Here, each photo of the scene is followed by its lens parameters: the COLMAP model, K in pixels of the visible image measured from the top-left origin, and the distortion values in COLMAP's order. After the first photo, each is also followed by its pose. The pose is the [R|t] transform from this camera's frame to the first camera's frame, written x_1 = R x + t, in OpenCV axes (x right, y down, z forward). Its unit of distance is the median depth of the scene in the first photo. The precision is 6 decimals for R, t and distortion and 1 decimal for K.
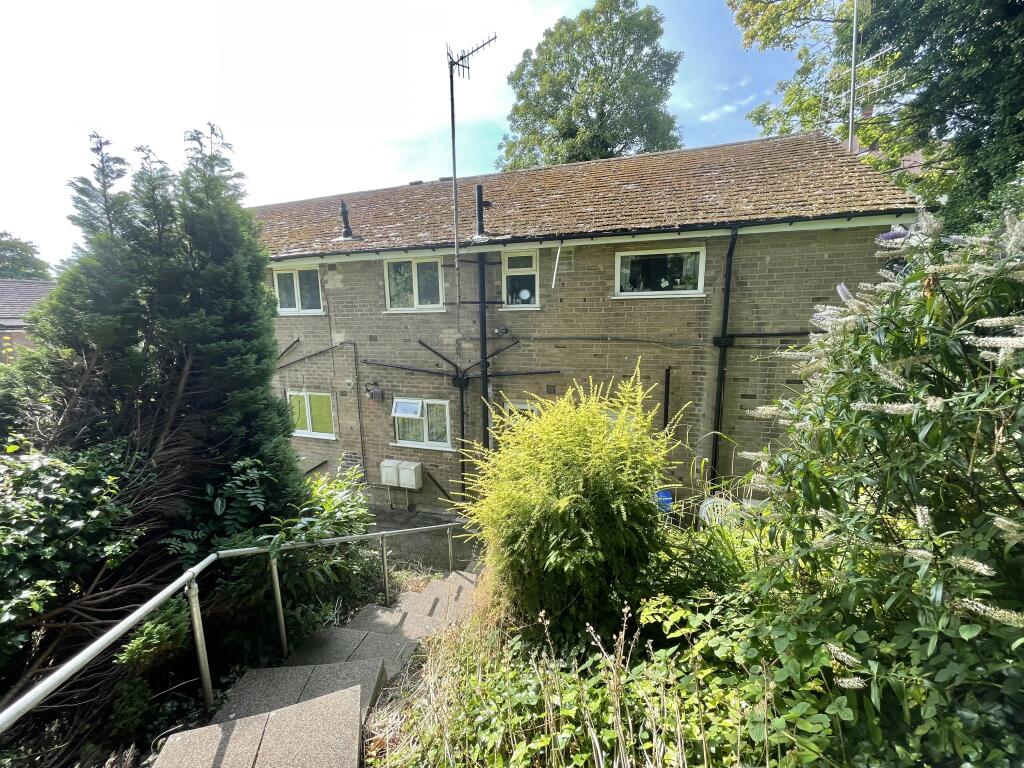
lens RADIAL K [[415.3, 0, 512.7], [0, 415.3, 385.7], [0, 0, 1]] dist [-0.002711, 0.000106]
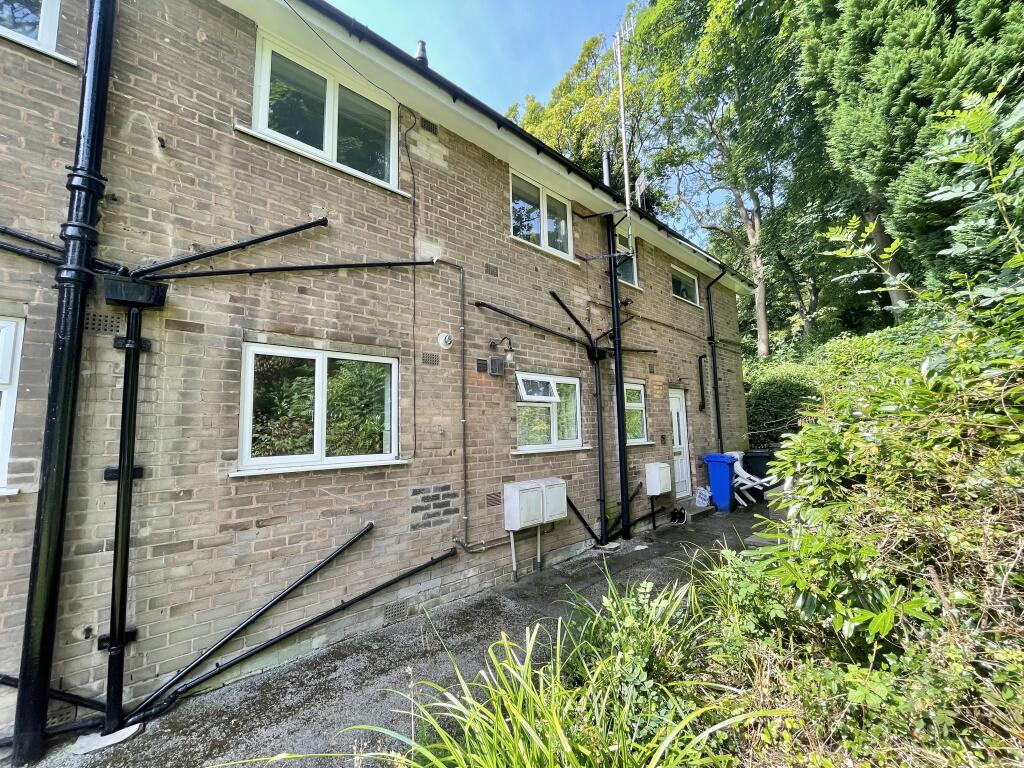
lens RADIAL K [[415.3, 0, 511.7], [0, 415.3, 384.4], [0, 0, 1]] dist [-0.002711, 0.000106]
pose [[0.477326, 0.102930, 0.872677, -0.826052], [0.161810, 0.965838, -0.202422, 0.169557], [-0.863700, 0.237829, 0.444364, 0.748626]]
